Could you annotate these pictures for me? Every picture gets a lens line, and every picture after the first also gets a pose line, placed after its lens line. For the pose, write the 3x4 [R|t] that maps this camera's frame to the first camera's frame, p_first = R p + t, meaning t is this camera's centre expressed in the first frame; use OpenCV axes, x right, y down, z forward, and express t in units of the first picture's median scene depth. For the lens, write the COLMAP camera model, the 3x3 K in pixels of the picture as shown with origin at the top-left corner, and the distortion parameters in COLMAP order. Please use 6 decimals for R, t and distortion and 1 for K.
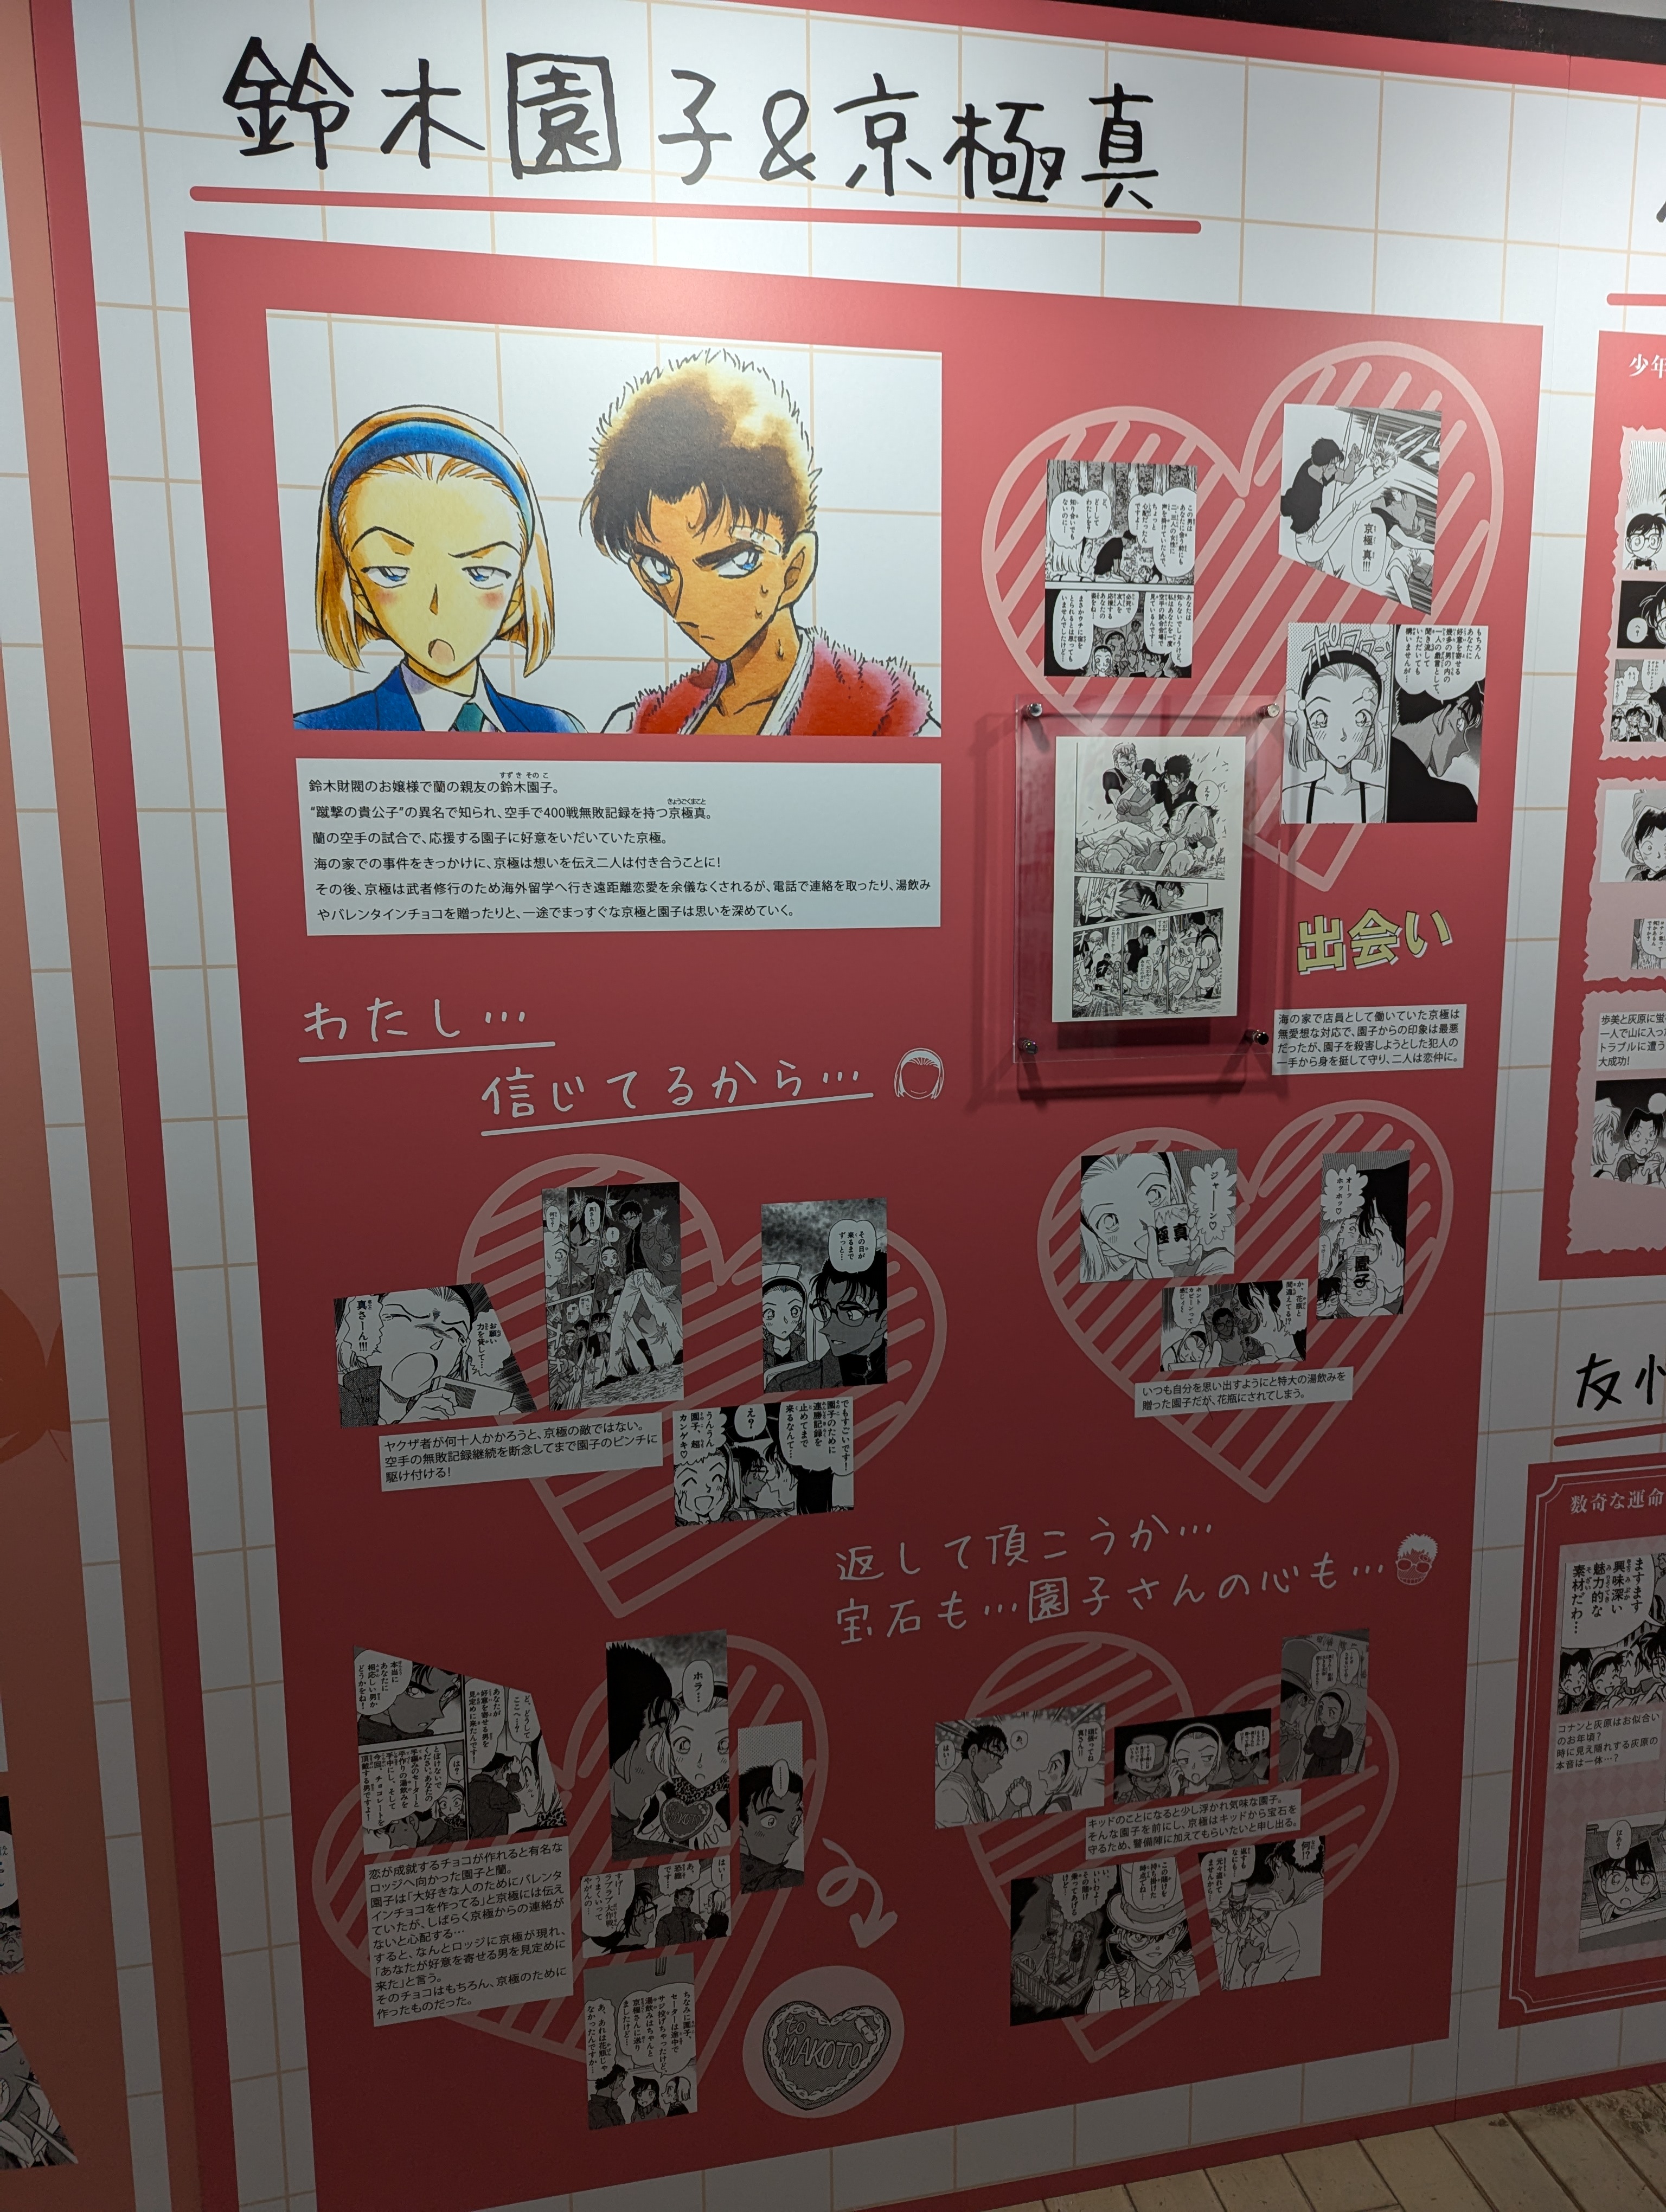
lens RADIAL K [[1575.9, 0, 839.3], [0, 1575.9, 1106.1], [0, 0, 1]] dist [0.066025, -0.068790]
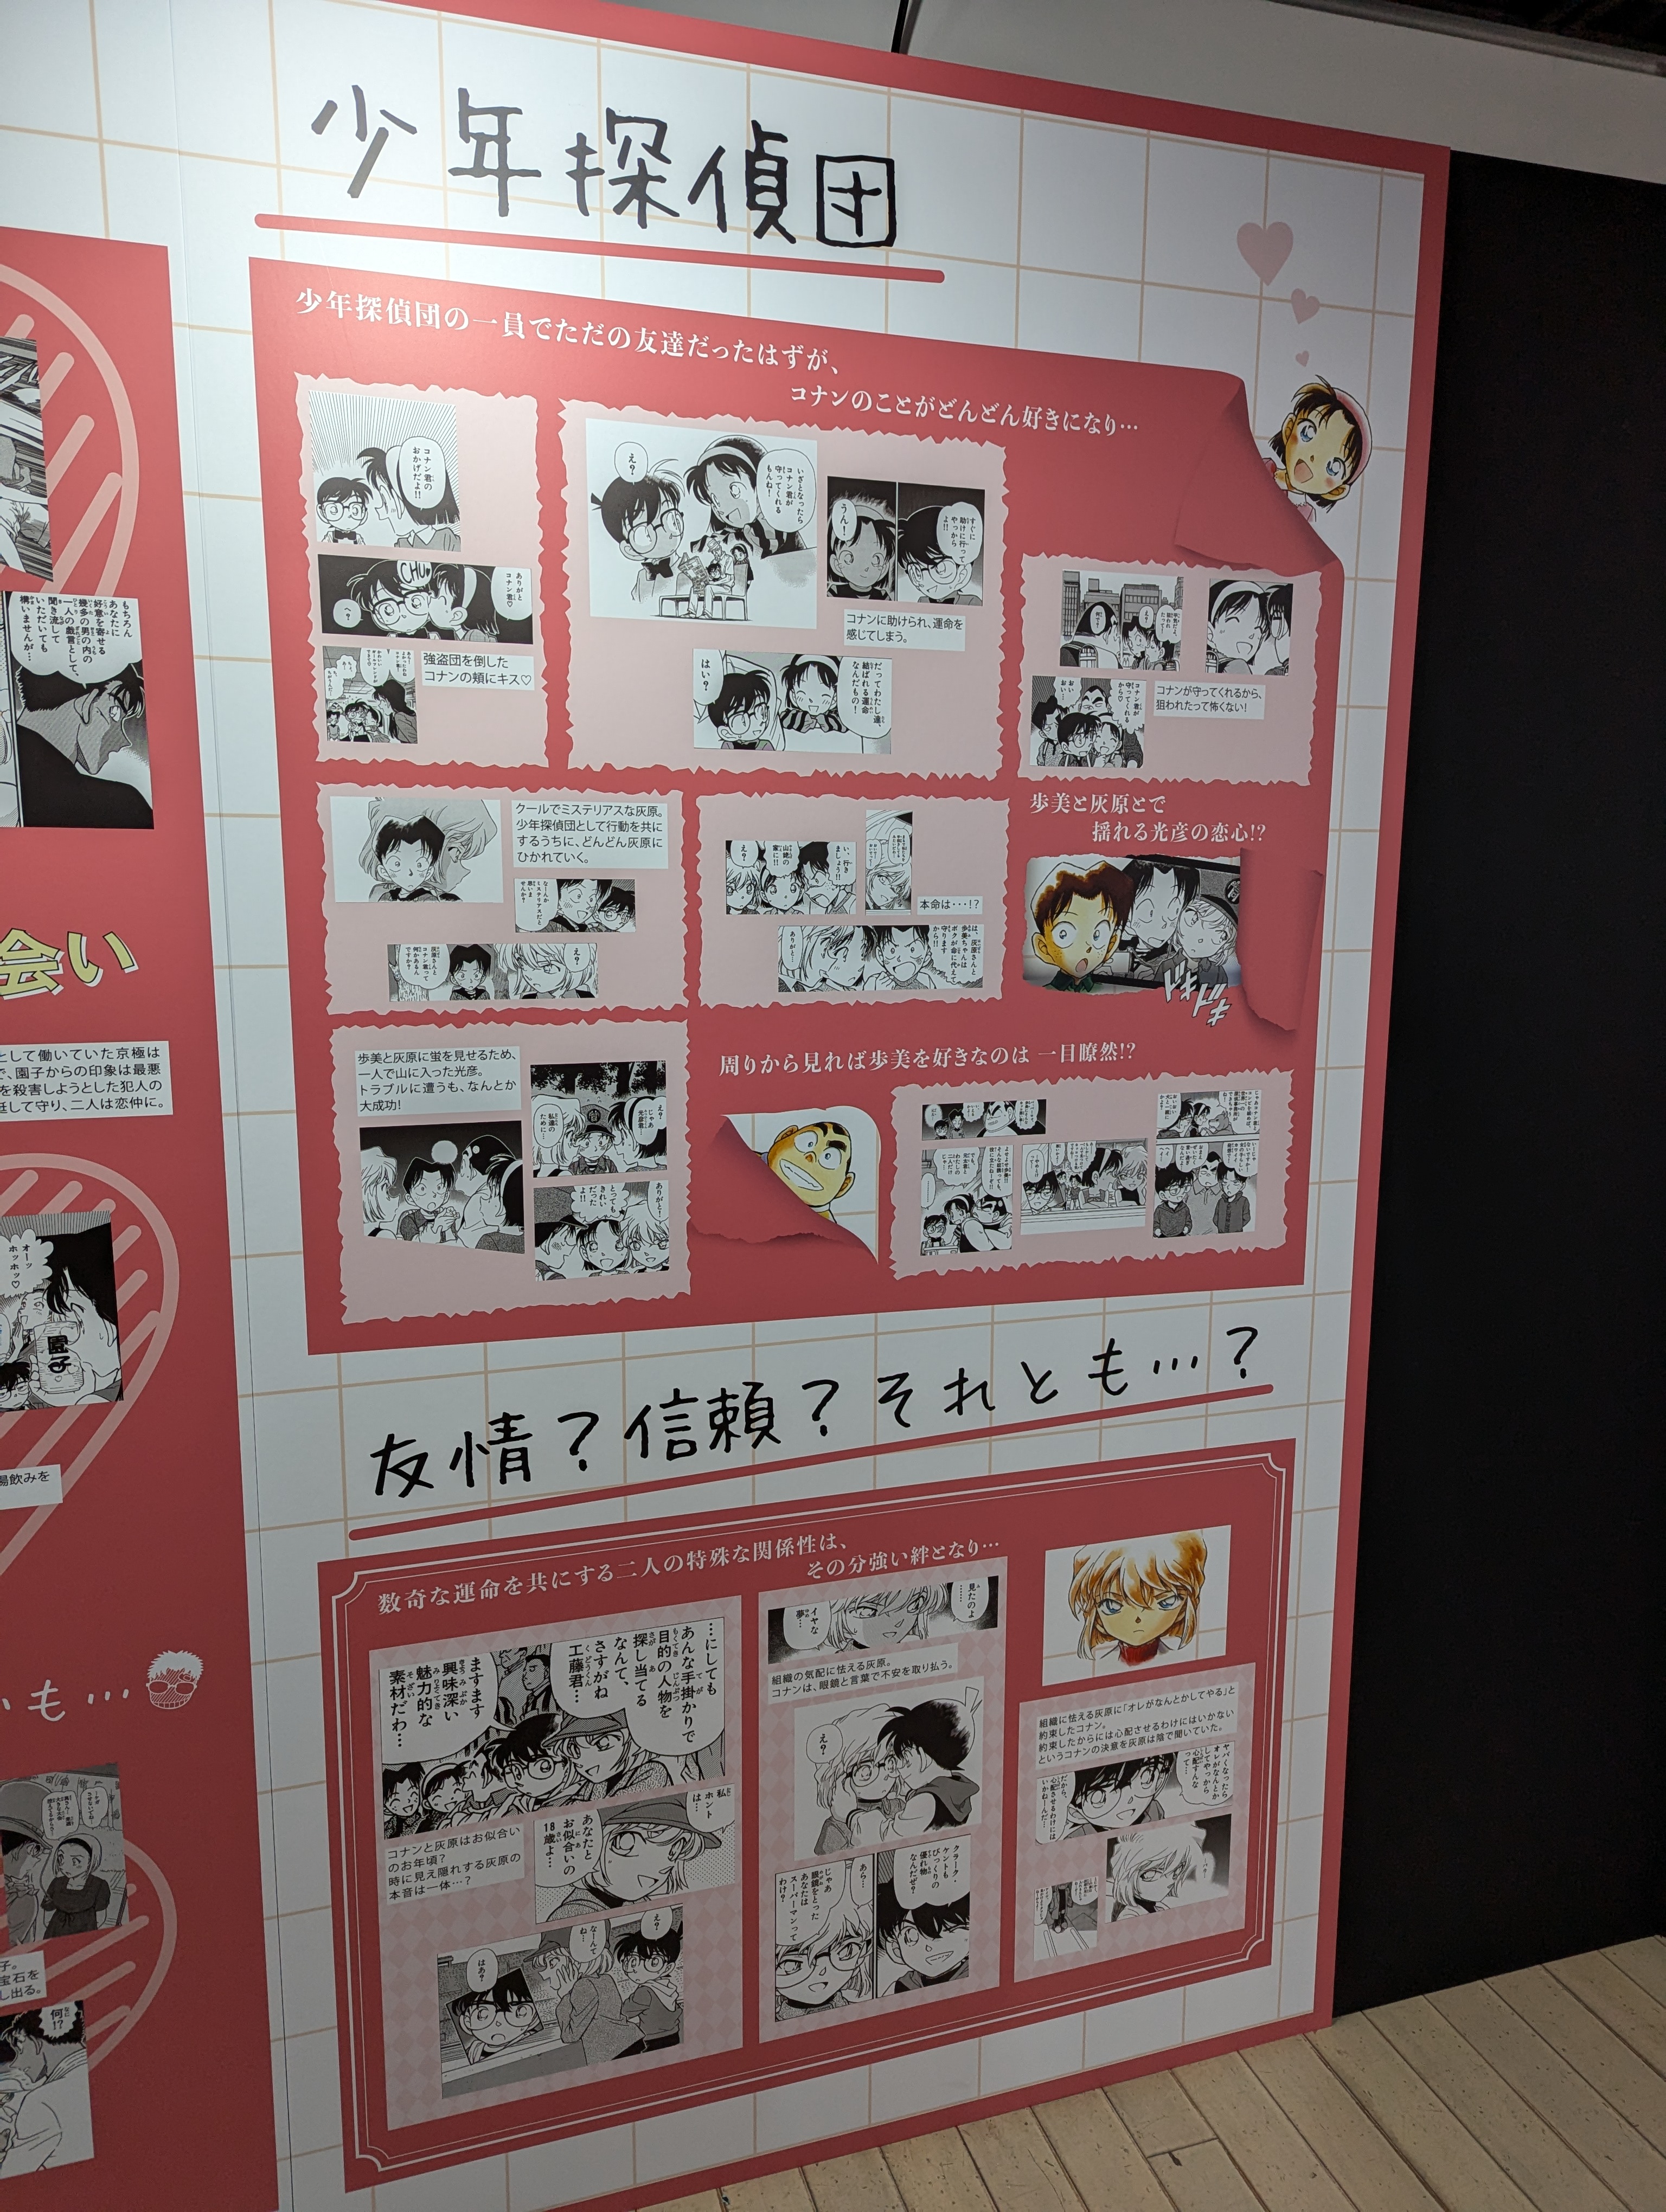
lens RADIAL K [[1575.9, 0, 839.3], [0, 1575.9, 1106.1], [0, 0, 1]] dist [0.066025, -0.068790]
pose [[0.993365, -0.001420, 0.114996, 0.640473], [0.000482, 0.999966, 0.008184, -0.034949], [-0.115004, -0.008074, 0.993332, 0.102151]]
